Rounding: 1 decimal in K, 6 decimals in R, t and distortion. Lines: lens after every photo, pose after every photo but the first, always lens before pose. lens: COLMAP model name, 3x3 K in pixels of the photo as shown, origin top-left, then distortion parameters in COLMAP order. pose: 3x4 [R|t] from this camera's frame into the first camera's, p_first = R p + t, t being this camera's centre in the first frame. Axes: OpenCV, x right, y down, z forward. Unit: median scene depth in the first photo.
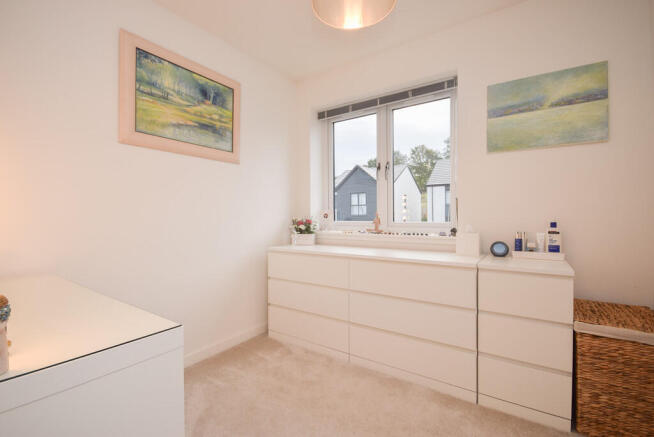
lens RADIAL K [[292.5, 0, 327.0], [0, 292.5, 218.5], [0, 0, 1]] dist [0.002824, 0.000390]
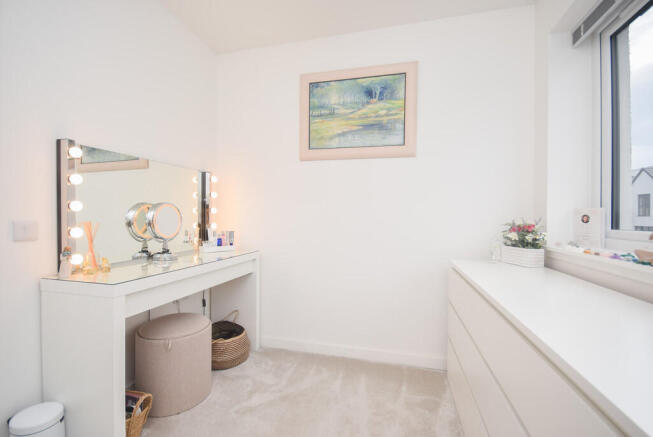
lens RADIAL K [[292.1, 0, 326.5], [0, 292.1, 218.5], [0, 0, 1]] dist [0.002824, 0.000390]
pose [[0.348391, 0.010782, -0.937287, 0.471749], [-0.019385, 0.999803, 0.004295, -0.003118], [0.937149, 0.016673, 0.348531, 0.527519]]
